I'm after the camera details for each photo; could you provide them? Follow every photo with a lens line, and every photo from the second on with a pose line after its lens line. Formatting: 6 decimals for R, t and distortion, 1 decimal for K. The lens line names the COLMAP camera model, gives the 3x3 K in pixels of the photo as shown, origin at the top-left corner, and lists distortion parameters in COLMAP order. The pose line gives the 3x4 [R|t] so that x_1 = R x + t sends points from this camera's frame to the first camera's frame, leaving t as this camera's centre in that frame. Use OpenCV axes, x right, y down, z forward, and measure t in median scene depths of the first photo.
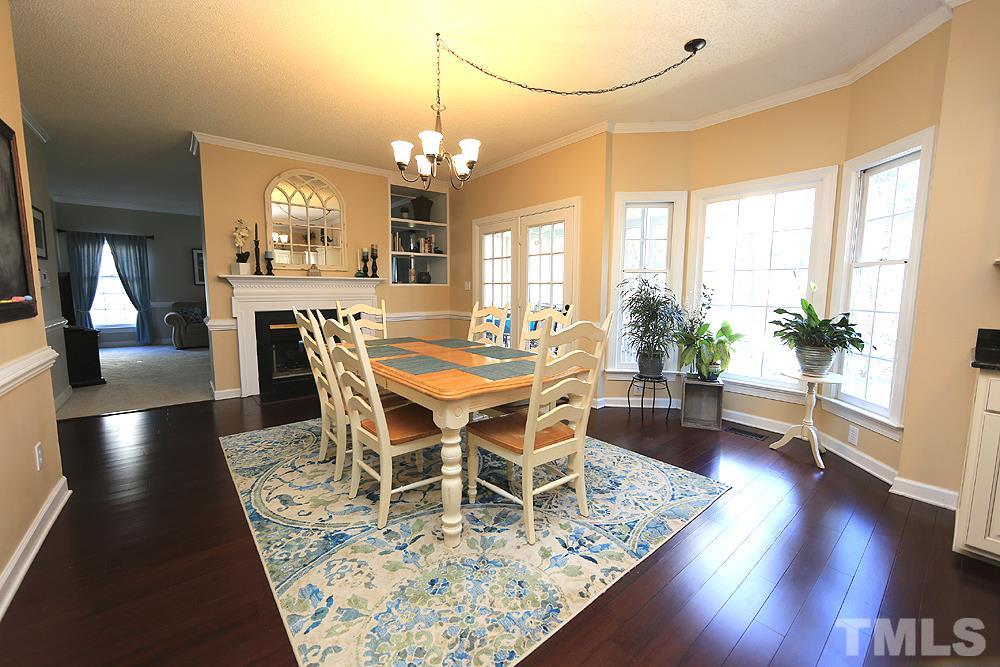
lens RADIAL K [[393.6, 0, 495.9], [0, 393.6, 331.1], [0, 0, 1]] dist [-0.009784, 0.001035]
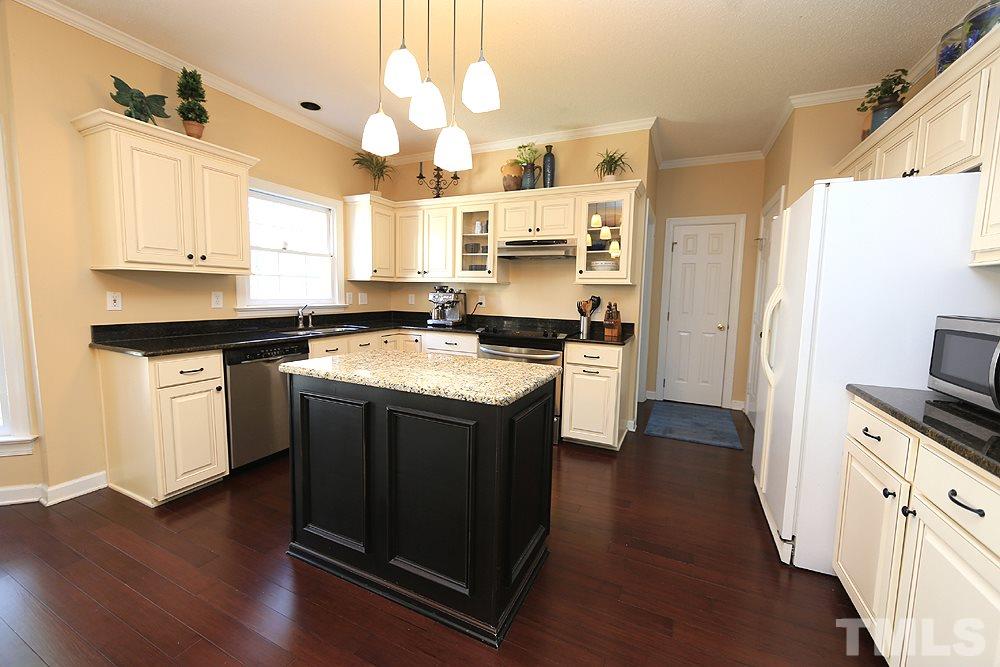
lens RADIAL K [[393.6, 0, 495.9], [0, 393.6, 331.1], [0, 0, 1]] dist [-0.009784, 0.001035]
pose [[-0.430320, -0.111590, 0.895752, -0.136454], [0.072441, 0.984860, 0.157492, -0.039904], [-0.899765, 0.132662, -0.415722, 0.197007]]
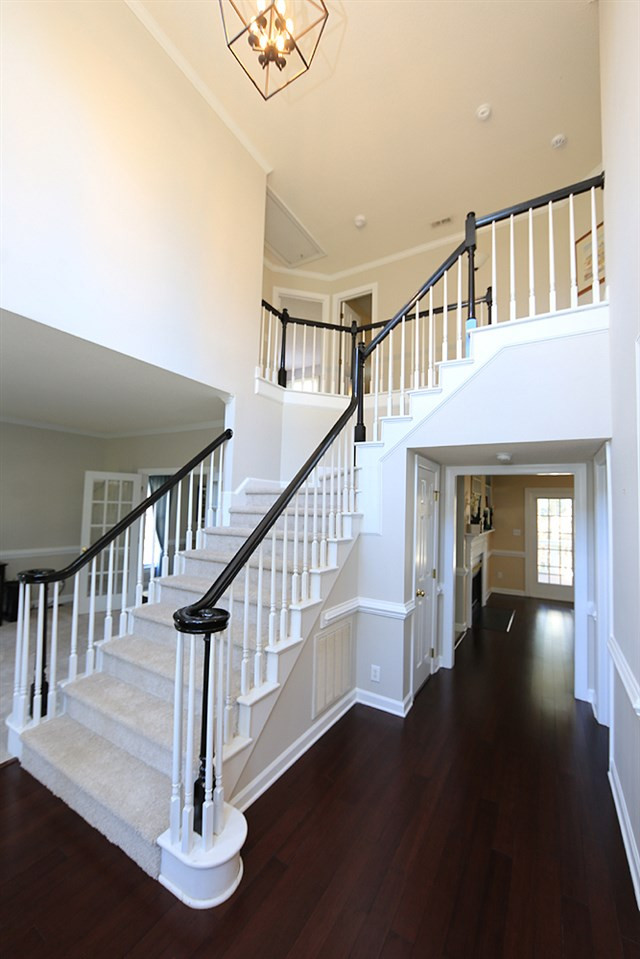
lens RADIAL K [[377.5, 0, 320.0], [0, 377.5, 479.5], [0, 0, 1]] dist [-0.009784, 0.001035]
pose [[0.941163, 0.045757, 0.334841, -1.517972], [0.010797, 0.986215, -0.165115, -0.111854], [-0.337780, 0.159016, 0.927695, -0.043000]]
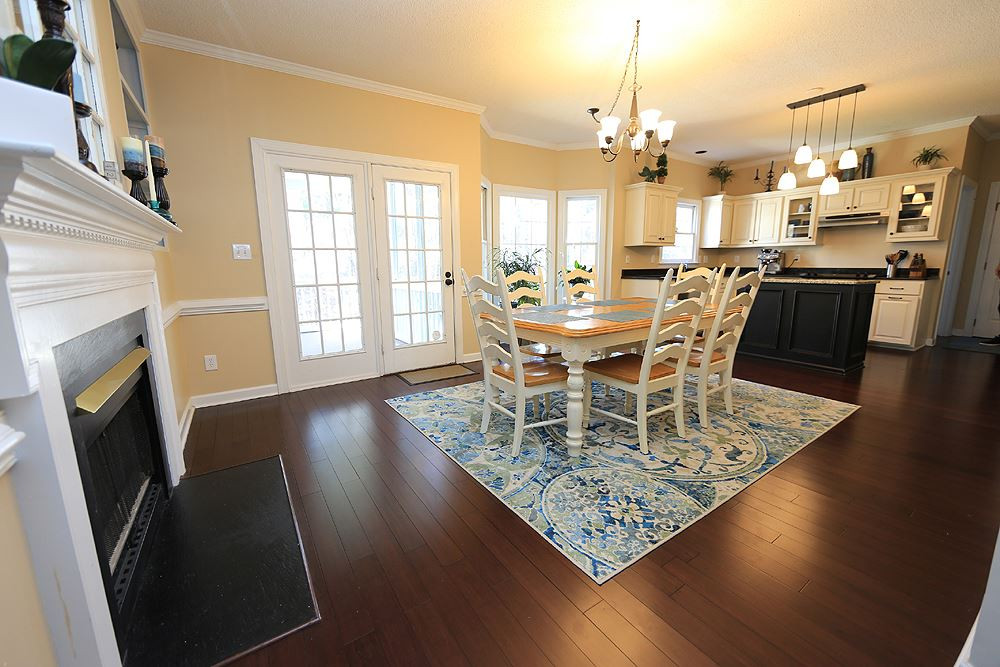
lens RADIAL K [[393.6, 0, 495.9], [0, 393.6, 331.1], [0, 0, 1]] dist [-0.009784, 0.001035]
pose [[0.103987, -0.178148, 0.978494, -0.784156], [0.118484, 0.979040, 0.165656, -0.067803], [-0.987496, 0.098710, 0.122915, 0.735653]]
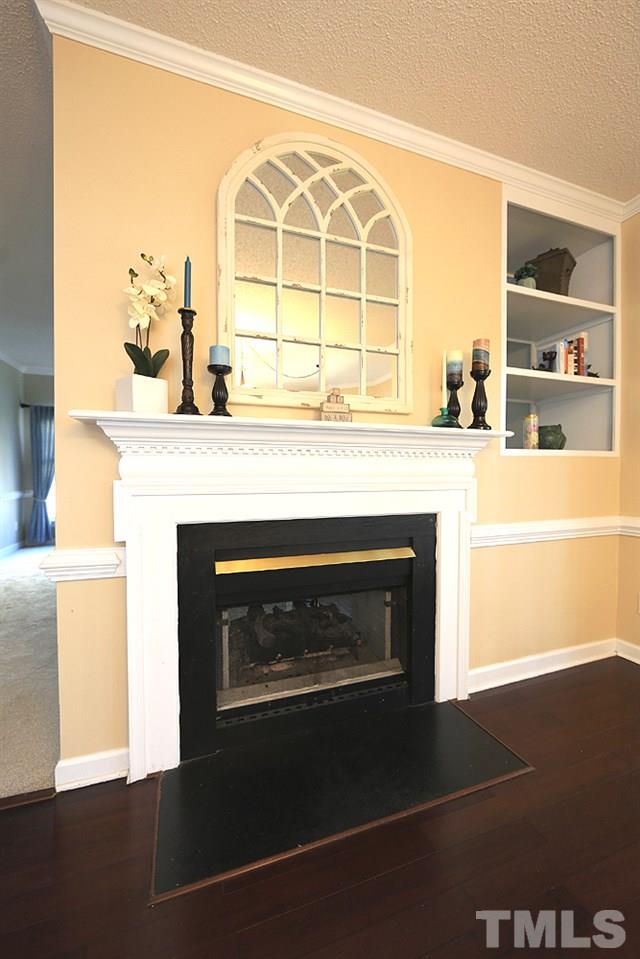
lens RADIAL K [[377.5, 0, 320.0], [0, 377.5, 479.5], [0, 0, 1]] dist [-0.009784, 0.001035]
pose [[0.946521, -0.004365, -0.322612, -0.389050], [-0.027100, 0.995299, -0.092976, -0.061158], [0.321502, 0.096746, 0.941954, 0.723931]]
